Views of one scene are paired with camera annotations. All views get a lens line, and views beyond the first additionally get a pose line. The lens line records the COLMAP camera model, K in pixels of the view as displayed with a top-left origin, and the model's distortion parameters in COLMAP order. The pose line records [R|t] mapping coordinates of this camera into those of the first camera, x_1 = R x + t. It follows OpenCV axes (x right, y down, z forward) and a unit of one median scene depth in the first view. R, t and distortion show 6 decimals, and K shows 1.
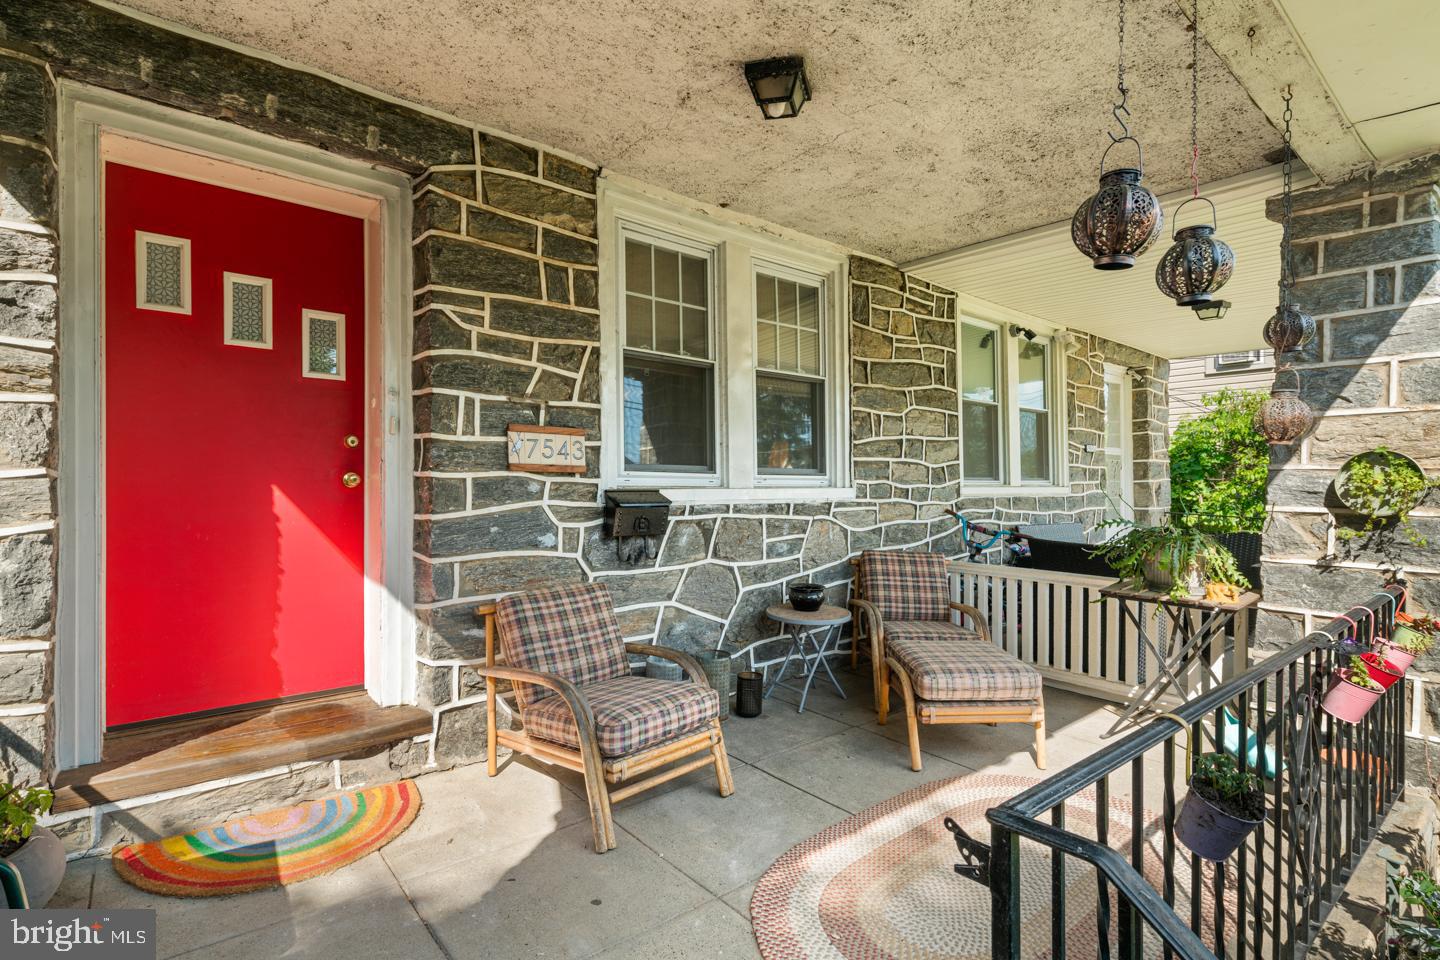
lens RADIAL K [[701.5, 0, 714.3], [0, 701.5, 457.5], [0, 0, 1]] dist [-0.000031, -0.000286]
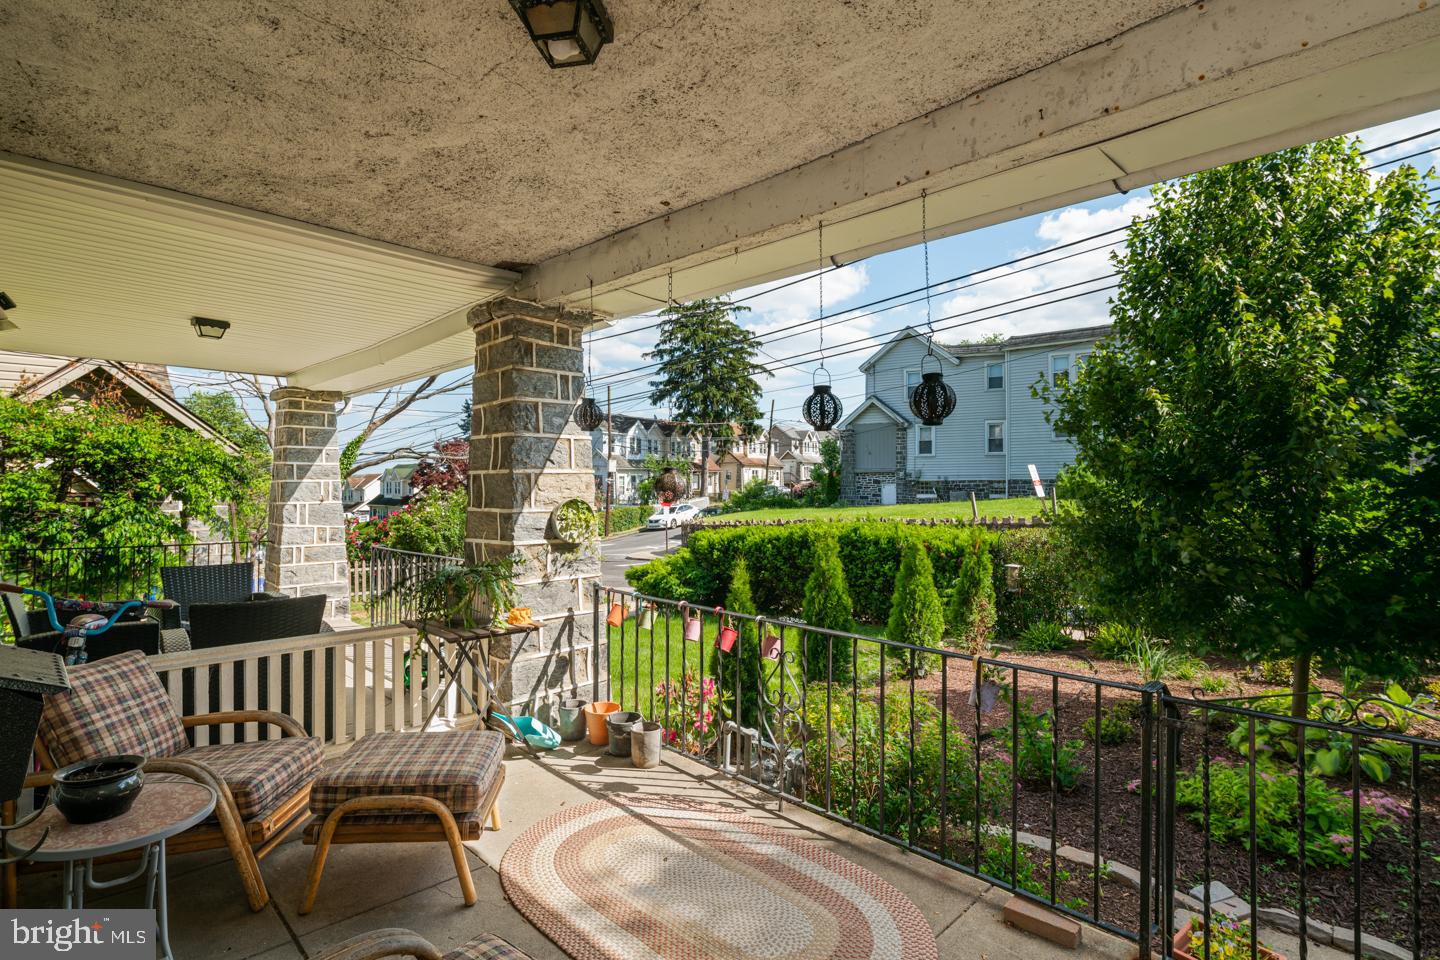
lens RADIAL K [[723.5, 0, 720.8], [0, 723.5, 456.3], [0, 0, 1]] dist [0.021522, -0.014893]
pose [[-0.089277, 0.037662, 0.995295, -0.586434], [-0.028040, 0.998794, -0.040310, -0.044679], [-0.995612, -0.031506, -0.088113, 0.790993]]
